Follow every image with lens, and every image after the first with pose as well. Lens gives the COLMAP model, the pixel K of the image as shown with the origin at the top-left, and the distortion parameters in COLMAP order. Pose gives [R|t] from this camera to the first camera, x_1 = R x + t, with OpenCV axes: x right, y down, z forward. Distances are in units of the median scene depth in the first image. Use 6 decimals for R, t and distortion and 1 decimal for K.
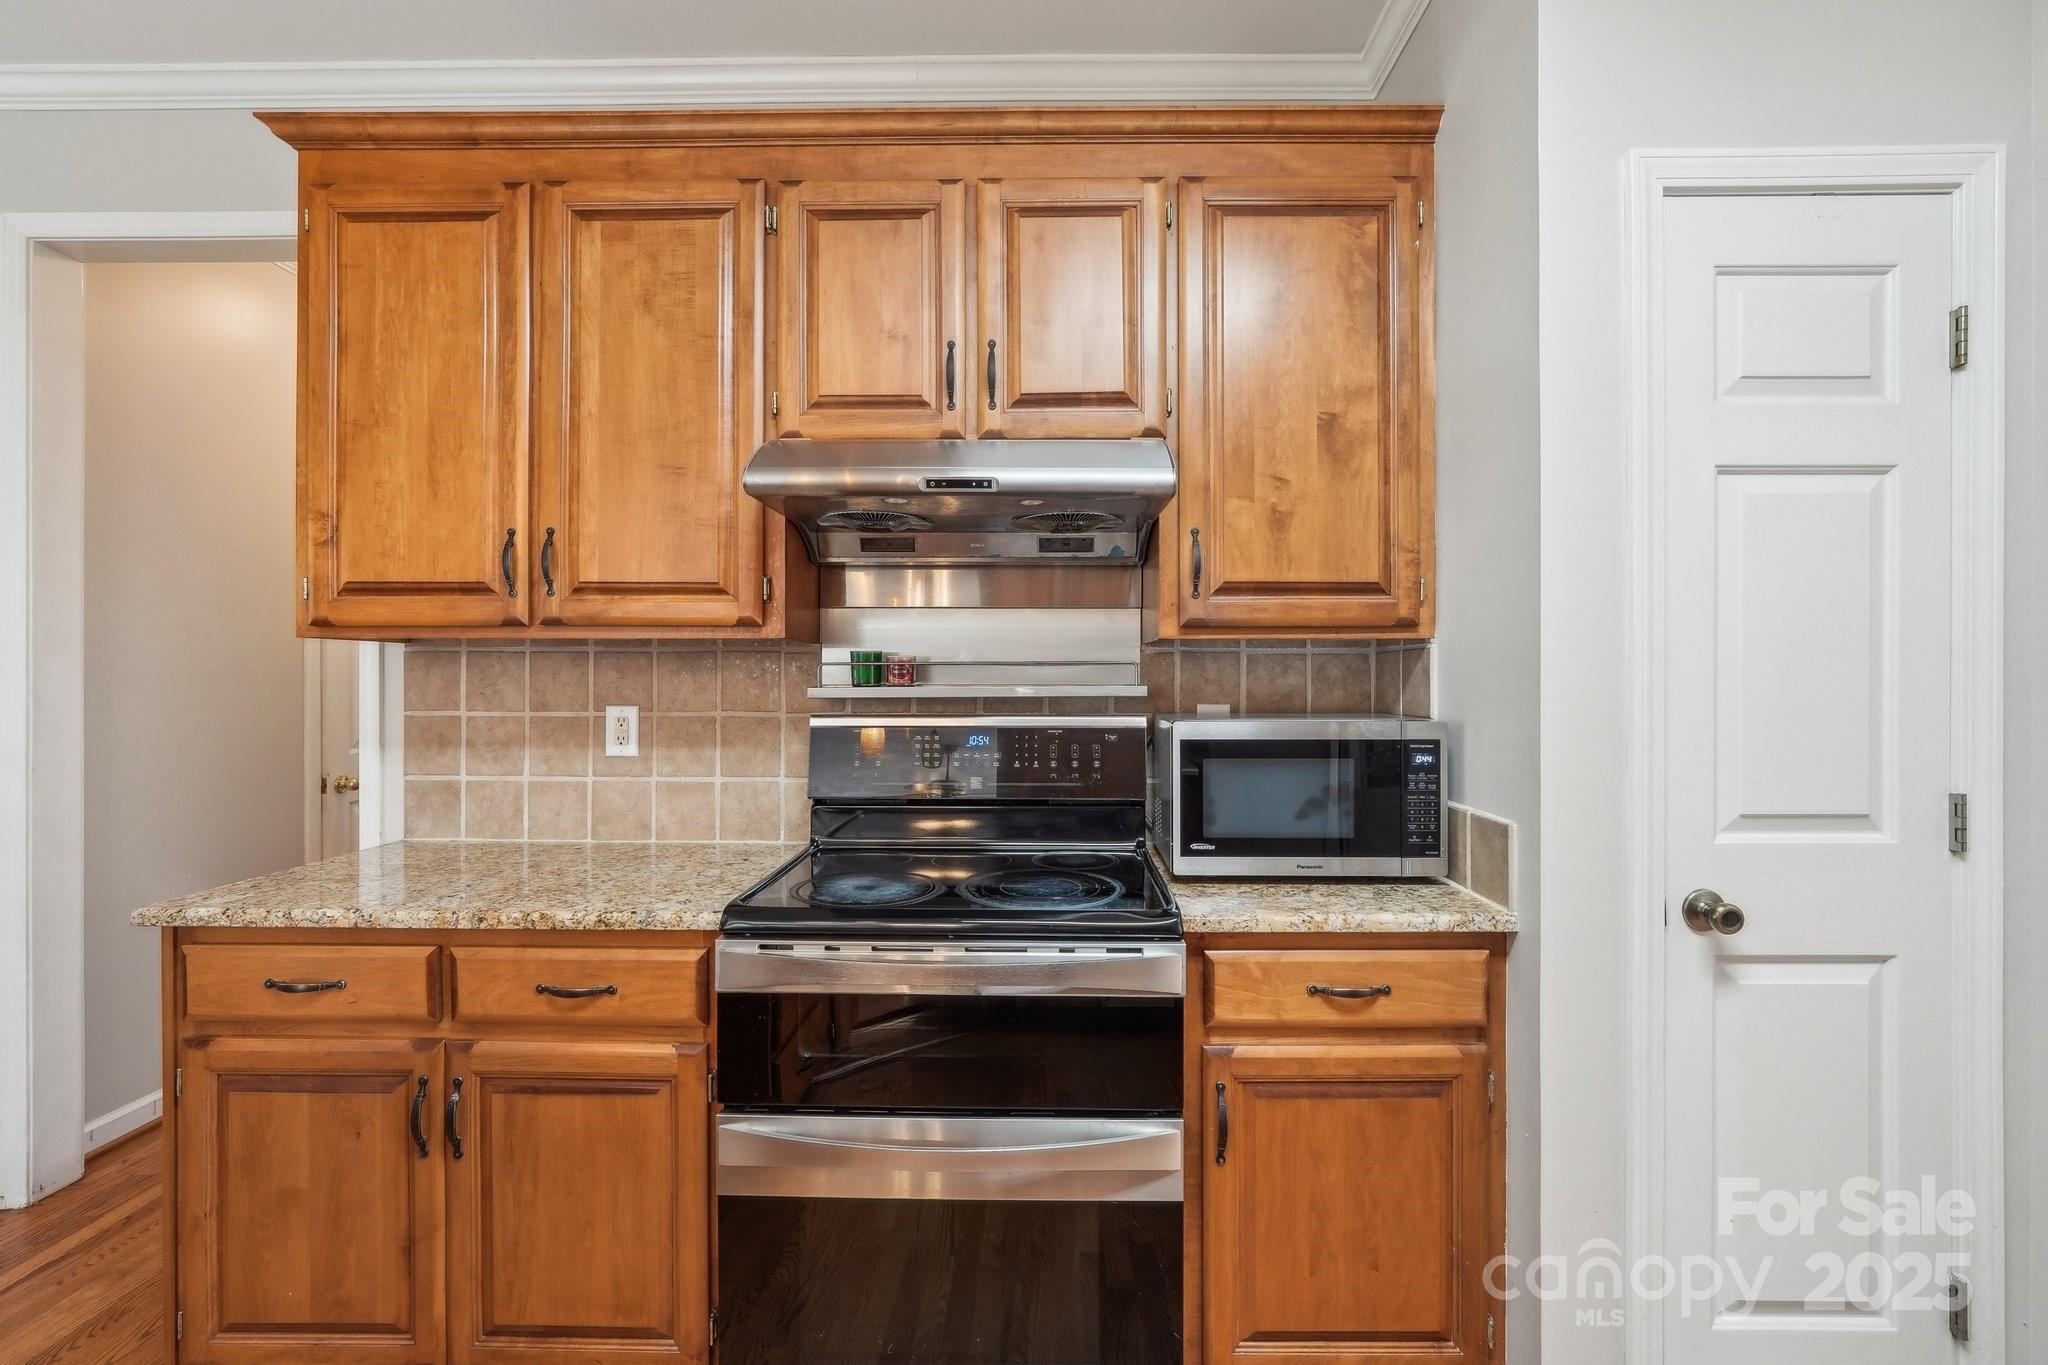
lens RADIAL K [[905.5, 0, 1024.0], [0, 905.5, 682.5], [0, 0, 1]] dist [-0.000693, -0.000111]
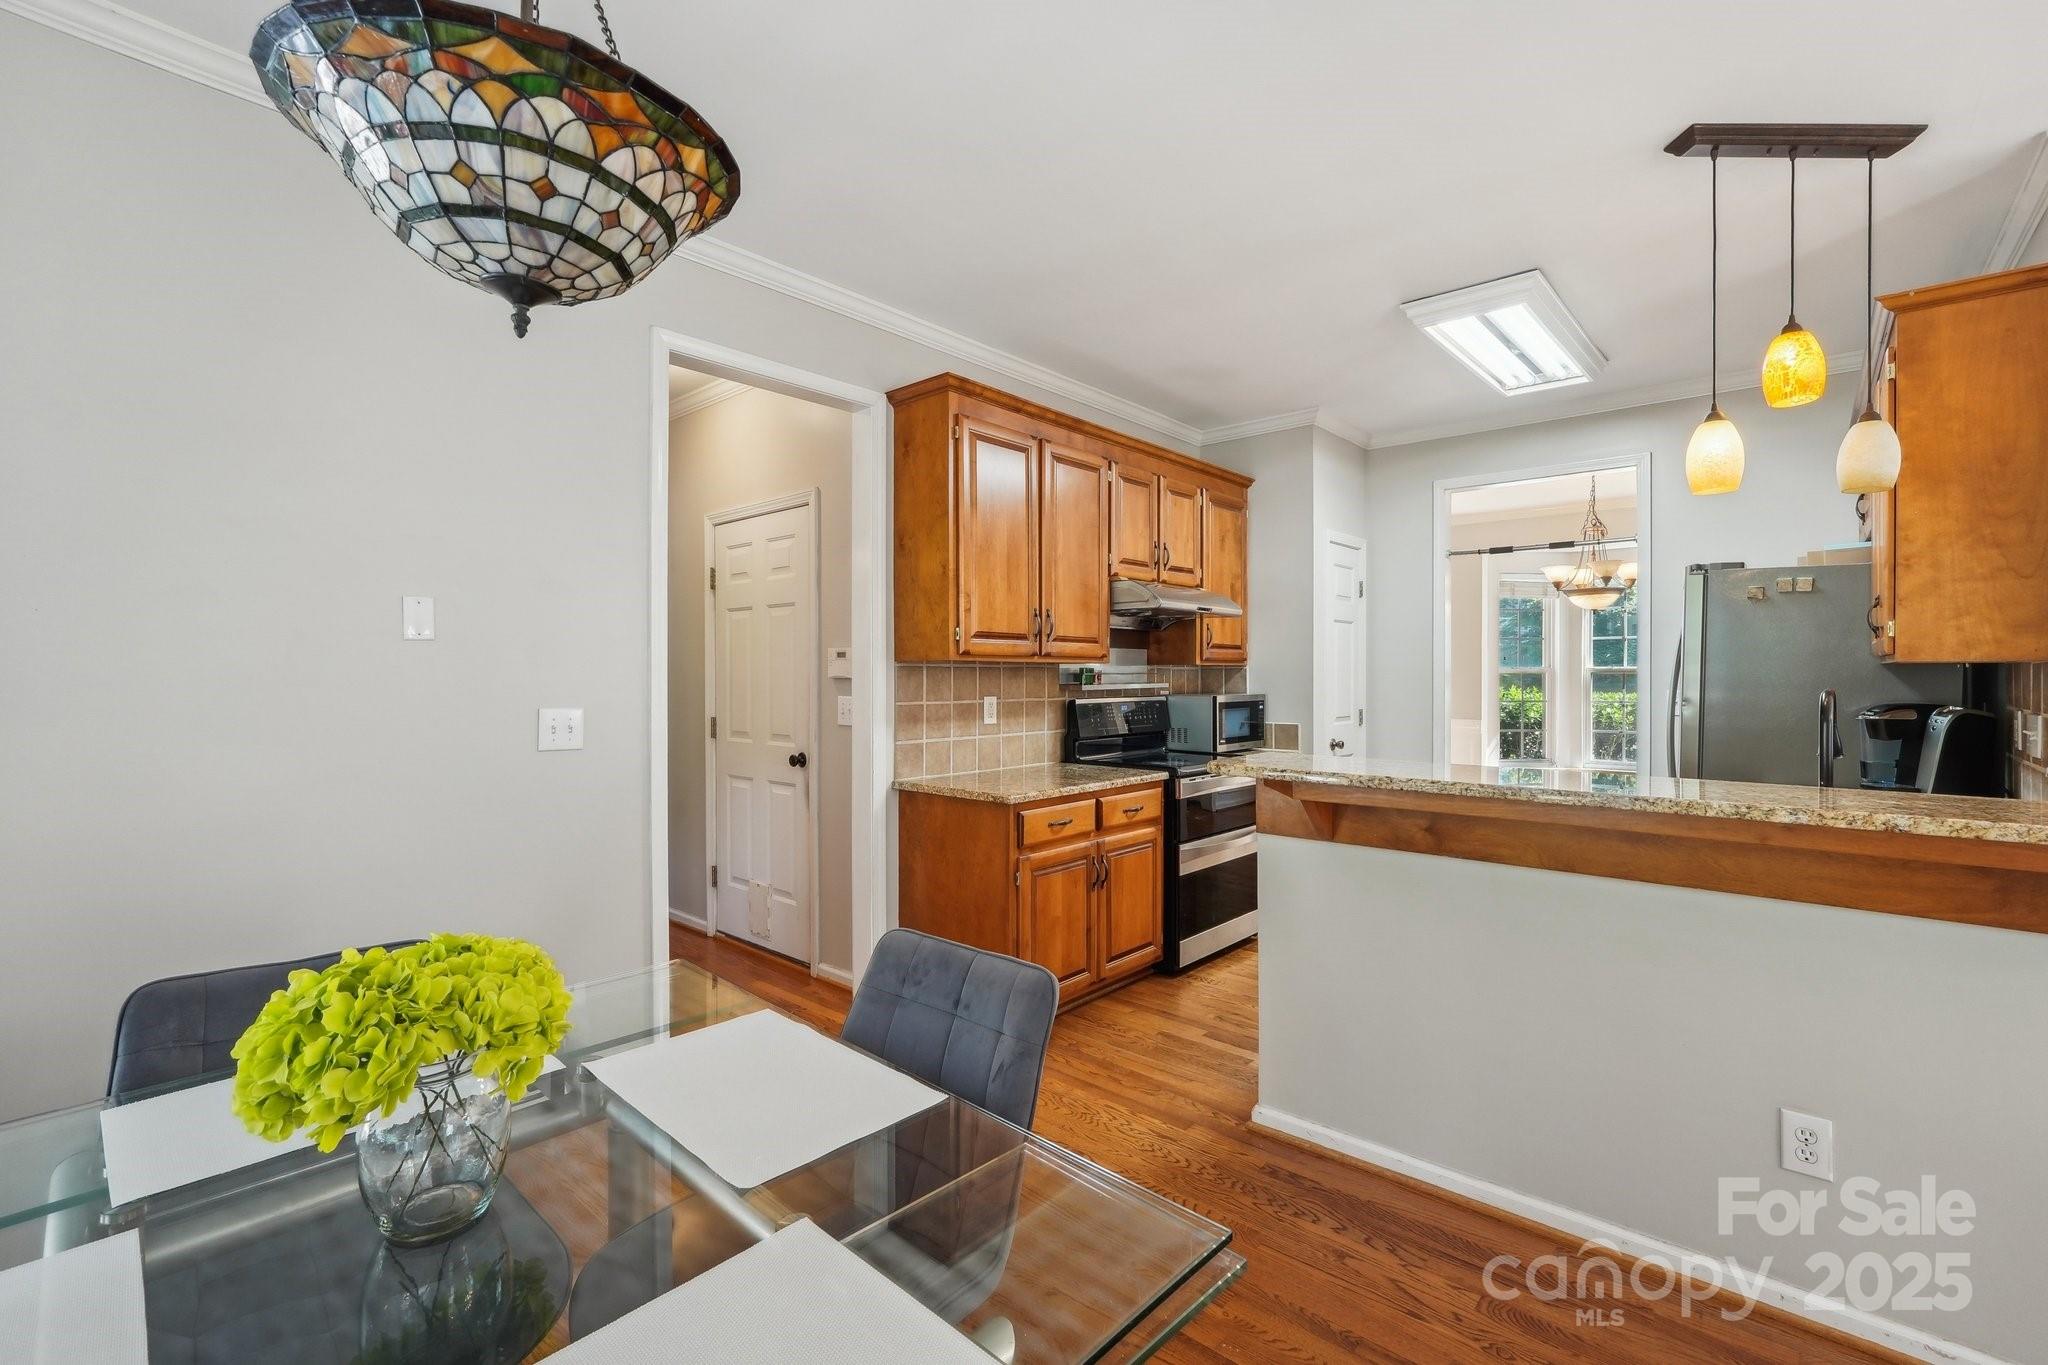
lens RADIAL K [[889.2, 0, 1024.0], [0, 889.2, 682.5], [0, 0, 1]] dist [-0.000309, 0.000024]
pose [[0.655139, -0.009112, 0.755454, -1.802878], [0.004792, 0.999957, 0.007906, -0.017294], [-0.755493, -0.001559, 0.655154, -0.246372]]
